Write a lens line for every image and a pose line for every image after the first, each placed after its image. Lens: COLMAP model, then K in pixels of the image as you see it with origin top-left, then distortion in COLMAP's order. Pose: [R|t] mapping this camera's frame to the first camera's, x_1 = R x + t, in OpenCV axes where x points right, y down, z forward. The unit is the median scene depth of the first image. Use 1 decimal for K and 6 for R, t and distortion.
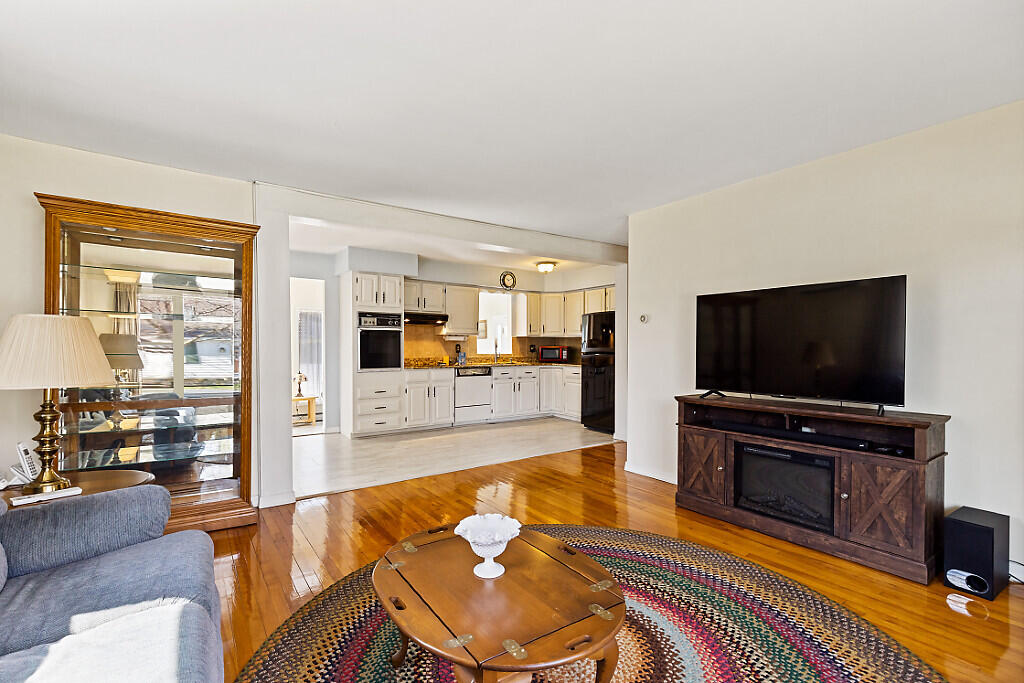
lens RADIAL K [[467.4, 0, 499.6], [0, 467.4, 352.2], [0, 0, 1]] dist [-0.008790, -0.000037]
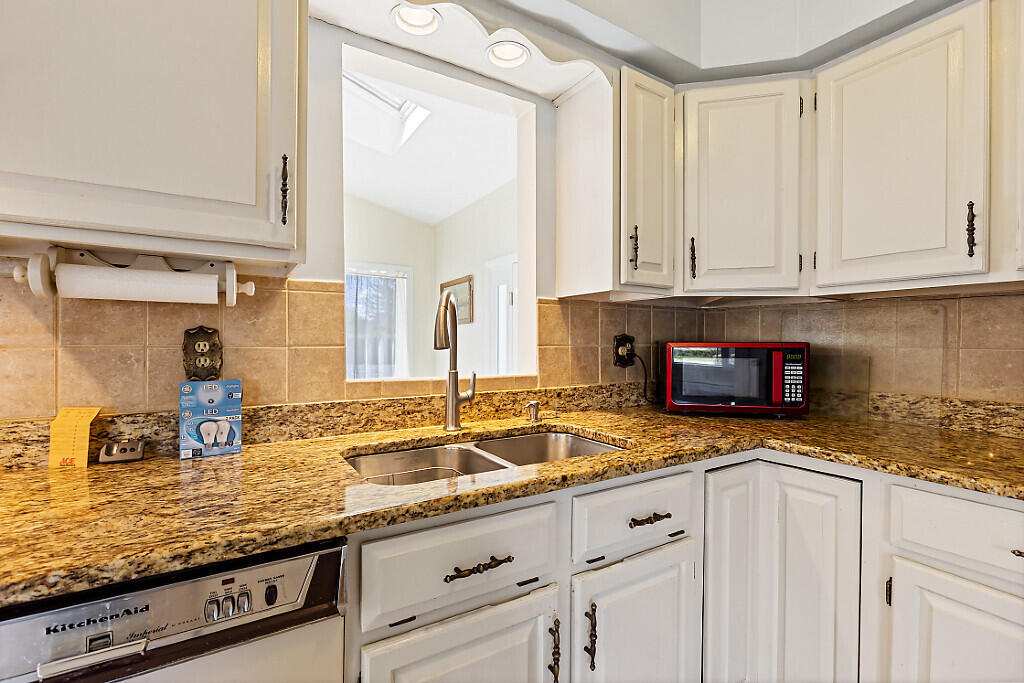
lens RADIAL K [[467.4, 0, 503.3], [0, 467.4, 342.4], [0, 0, 1]] dist [-0.008790, -0.000037]
pose [[0.999197, 0.003523, -0.039904, 0.026873], [-0.003937, 0.999939, -0.010304, -0.013399], [0.039865, 0.010453, 0.999150, 1.086490]]
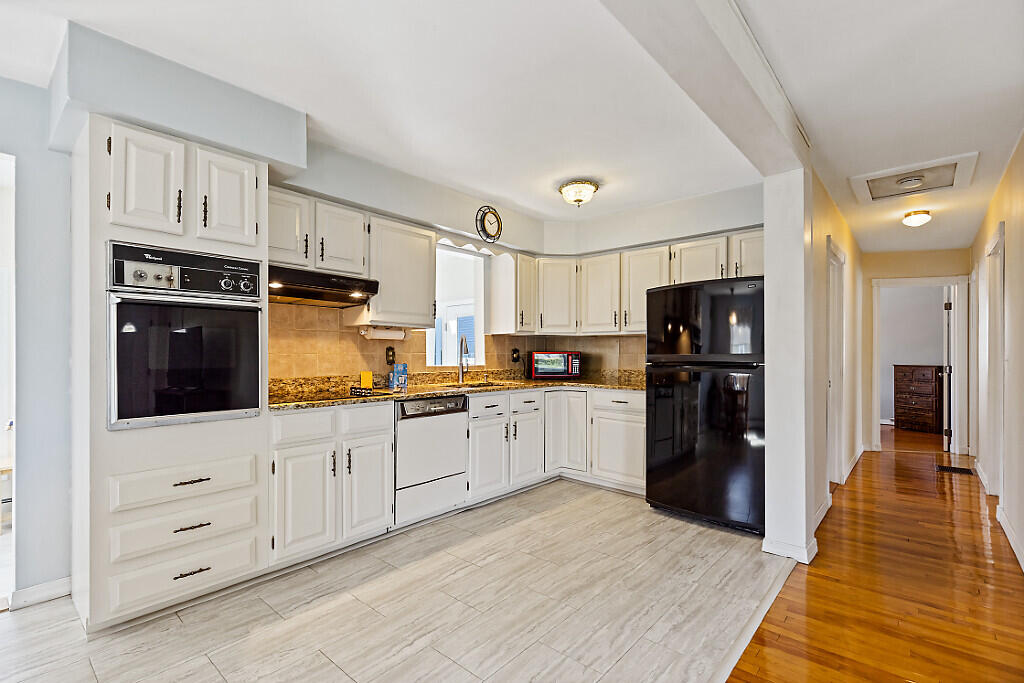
lens RADIAL K [[467.4, 0, 499.6], [0, 467.4, 353.8], [0, 0, 1]] dist [-0.008790, -0.000037]
pose [[0.971356, -0.000285, 0.237629, -0.121207], [0.002915, 0.999938, -0.010719, -0.005392], [-0.237612, 0.011105, 0.971297, 0.638333]]
